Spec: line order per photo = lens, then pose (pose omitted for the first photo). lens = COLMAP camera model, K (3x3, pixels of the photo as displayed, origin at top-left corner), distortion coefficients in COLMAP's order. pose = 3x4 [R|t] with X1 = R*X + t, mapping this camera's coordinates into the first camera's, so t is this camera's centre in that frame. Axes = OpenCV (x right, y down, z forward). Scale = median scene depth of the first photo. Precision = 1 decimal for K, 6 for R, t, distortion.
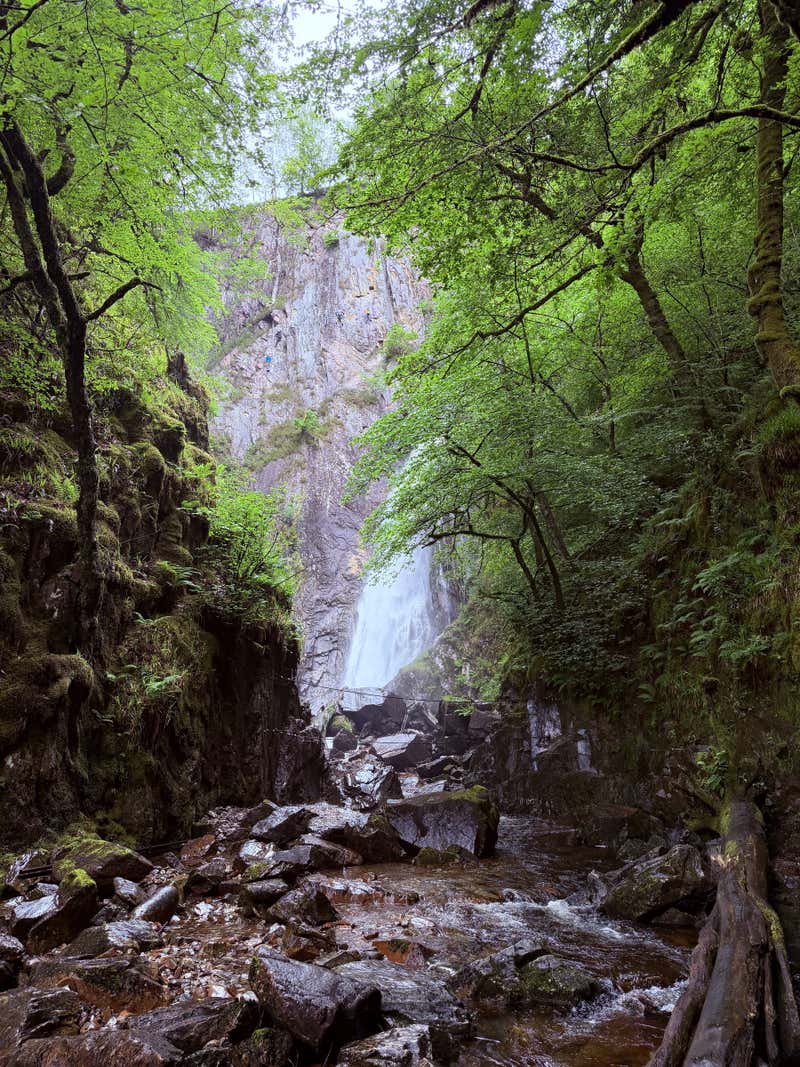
lens RADIAL K [[731.6, 0, 398.6], [0, 731.6, 530.0], [0, 0, 1]] dist [0.059220, -0.042183]
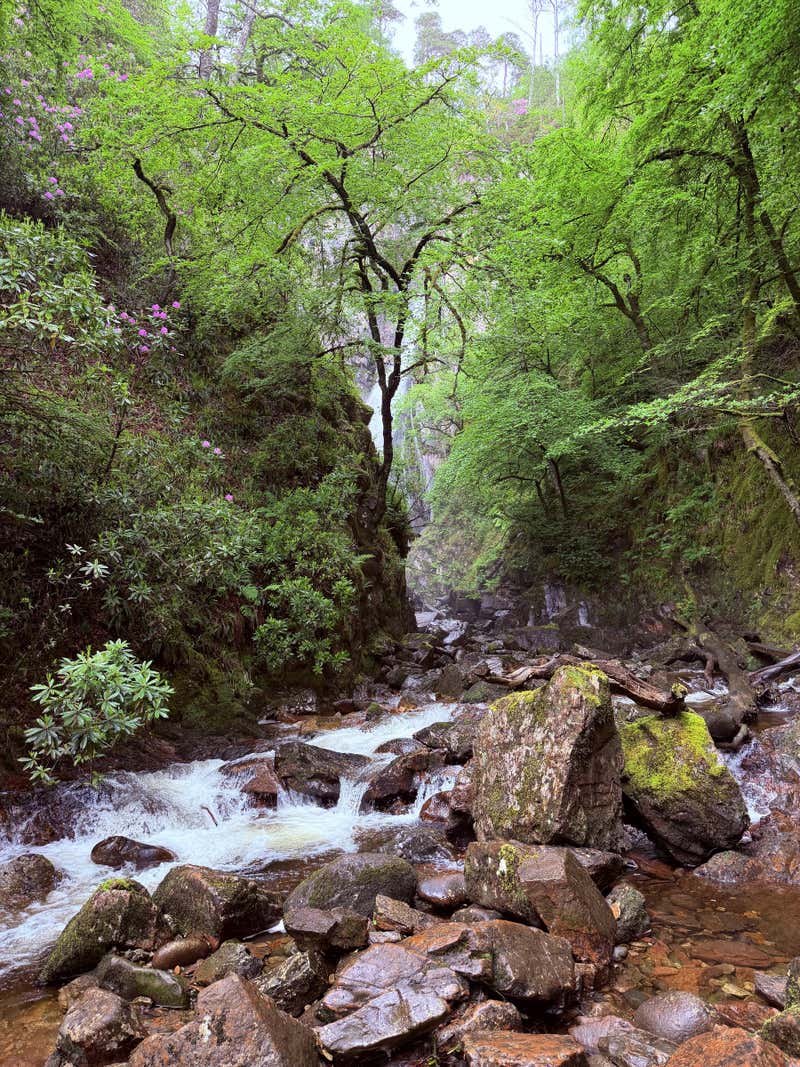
lens RADIAL K [[731.6, 0, 395.7], [0, 731.6, 529.3], [0, 0, 1]] dist [0.059220, -0.042183]
pose [[0.989921, 0.029603, 0.138489, -0.388263], [-0.046366, 0.991760, 0.119424, -0.062167], [-0.133812, -0.124641, 0.983137, -0.518158]]
